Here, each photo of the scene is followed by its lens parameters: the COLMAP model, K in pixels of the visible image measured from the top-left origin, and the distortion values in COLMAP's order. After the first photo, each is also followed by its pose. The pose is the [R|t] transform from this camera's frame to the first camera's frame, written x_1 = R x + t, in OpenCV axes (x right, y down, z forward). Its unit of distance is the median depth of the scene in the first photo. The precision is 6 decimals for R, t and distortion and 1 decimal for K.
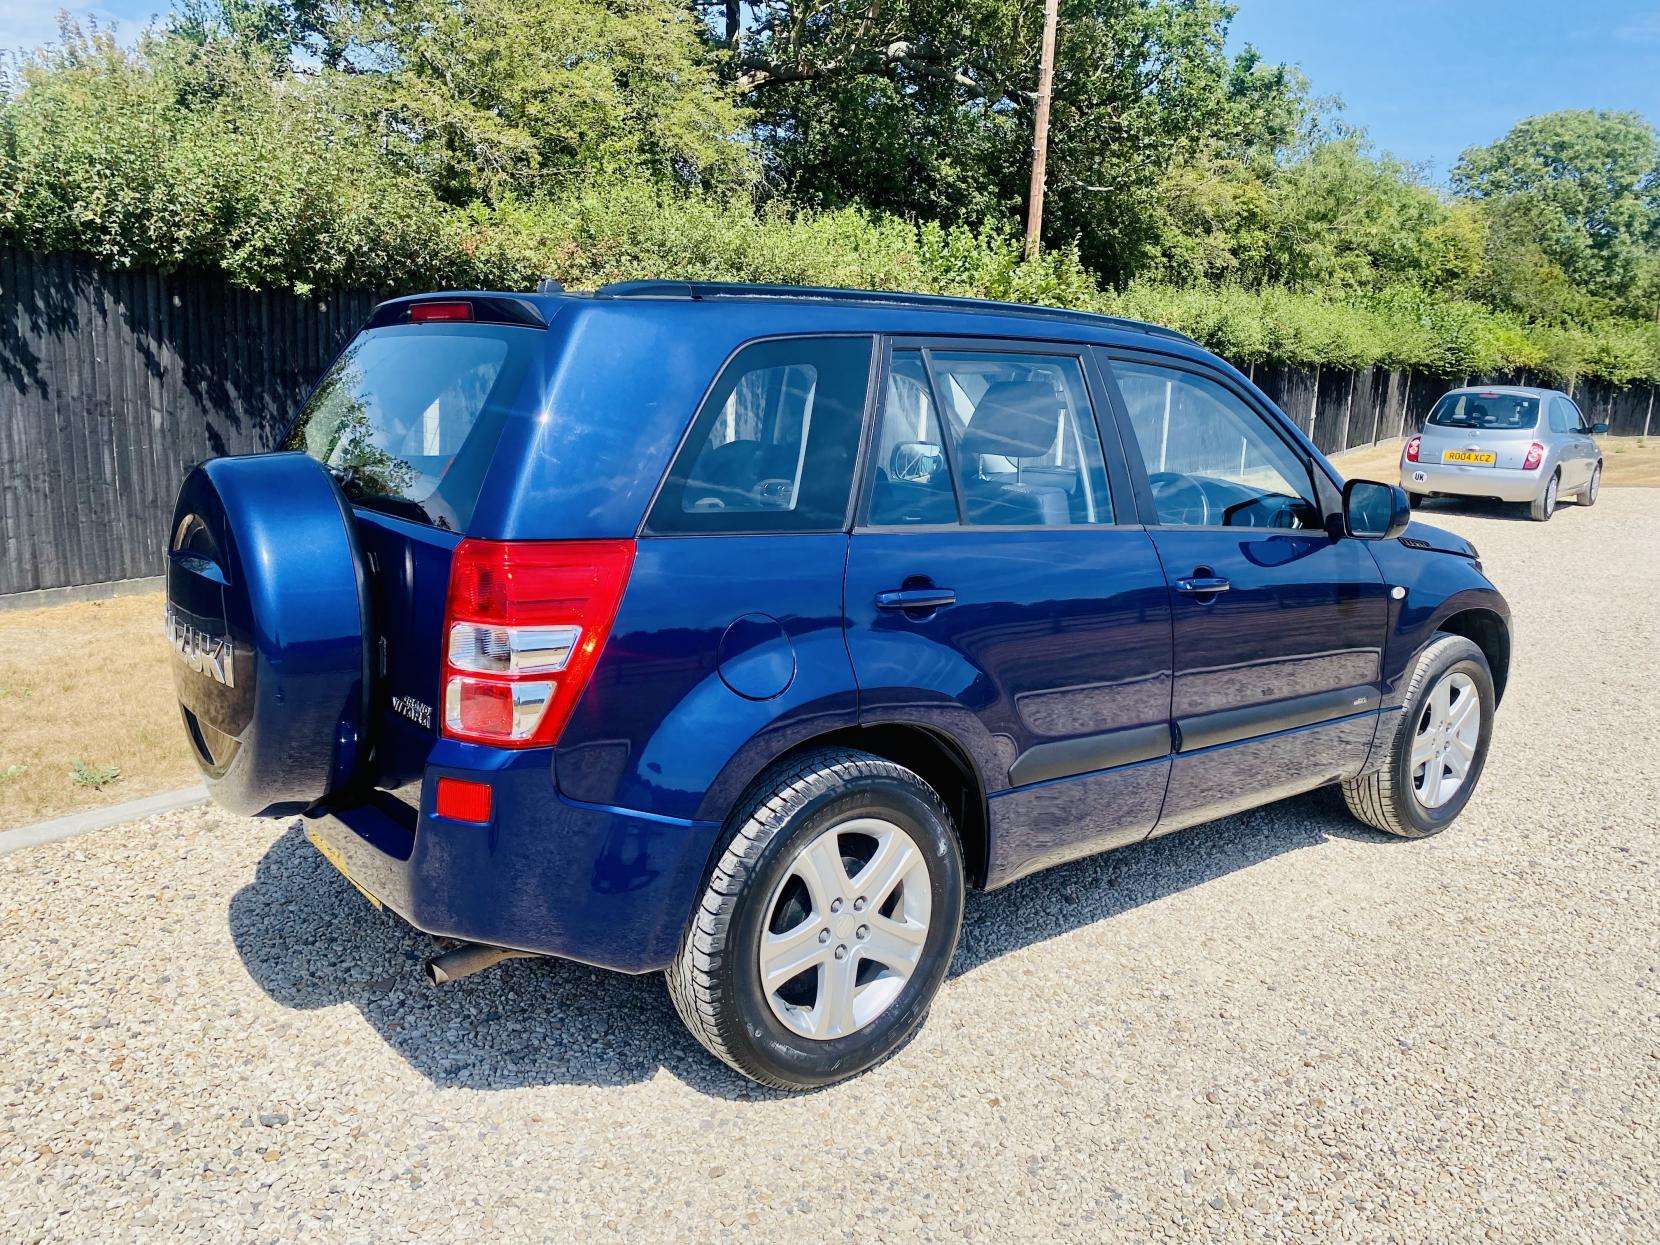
lens RADIAL K [[1210.4, 0, 829.4], [0, 1210.4, 615.0], [0, 0, 1]] dist [0.017129, -0.012460]
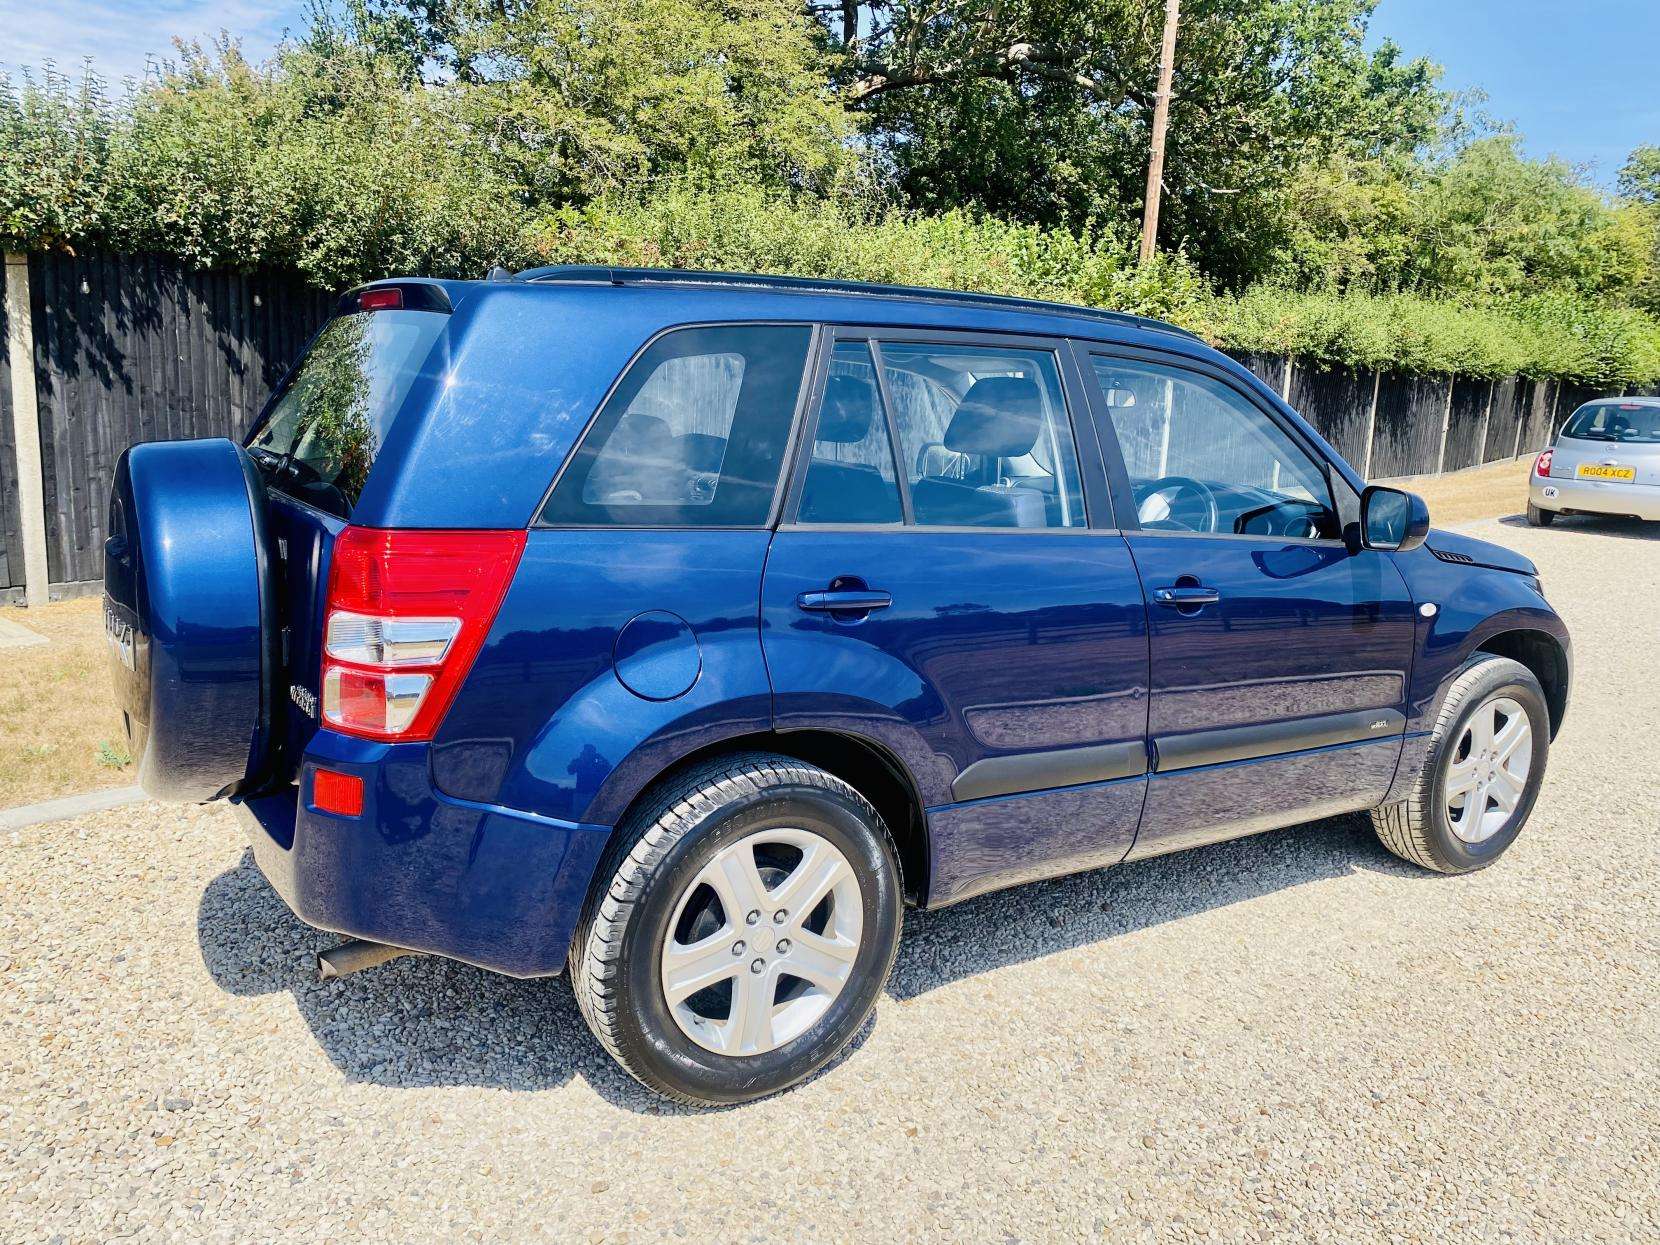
lens RADIAL K [[1210.4, 0, 839.1], [0, 1210.4, 629.3], [0, 0, 1]] dist [0.017129, -0.012460]
pose [[0.995506, 0.025818, -0.091114, 0.057693], [-0.025353, 0.999659, 0.006259, 0.001351], [0.091244, -0.003921, 0.995821, 0.018746]]
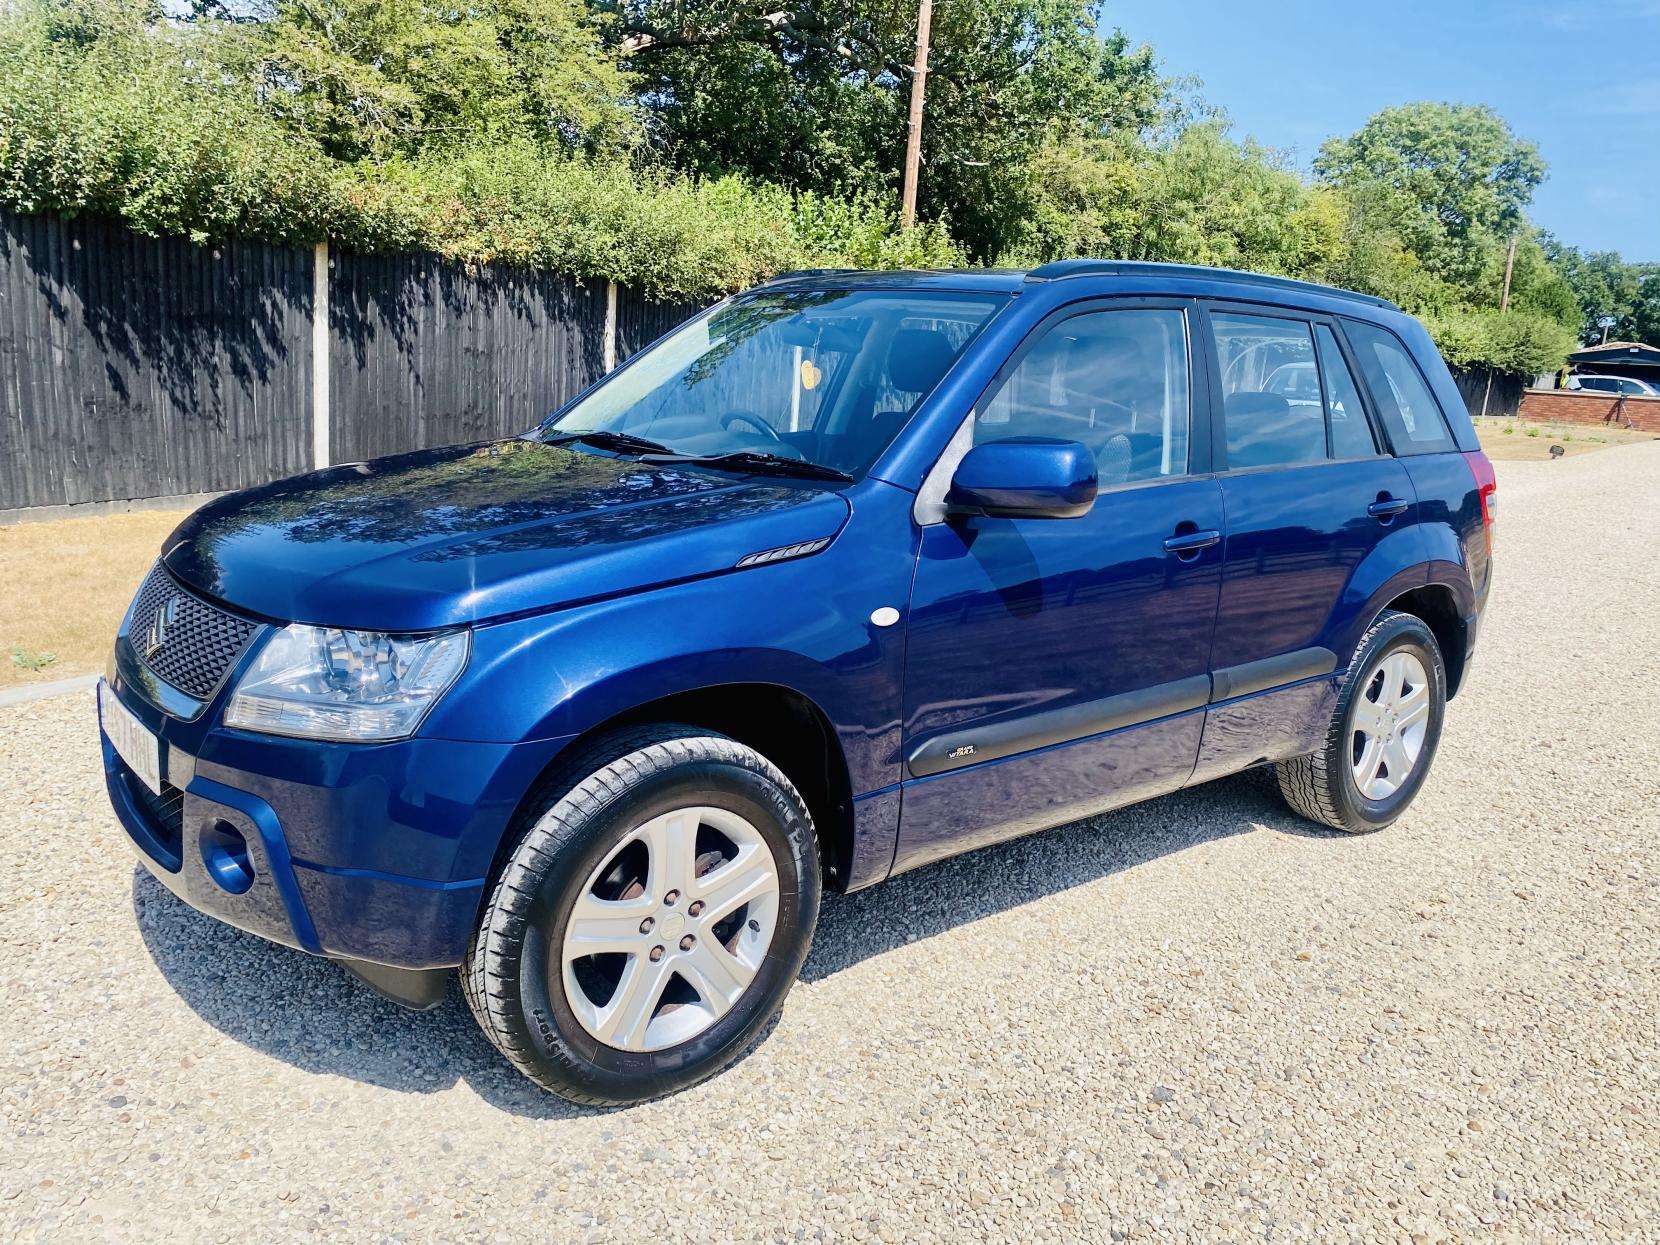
lens RADIAL K [[1201.6, 0, 813.6], [0, 1201.6, 623.7], [0, 0, 1]] dist [0.017981, -0.014689]
pose [[0.996909, 0.004055, 0.078456, 0.023623], [-0.006669, 0.999430, 0.033088, 0.034357], [-0.078277, -0.033509, 0.996368, -0.115952]]
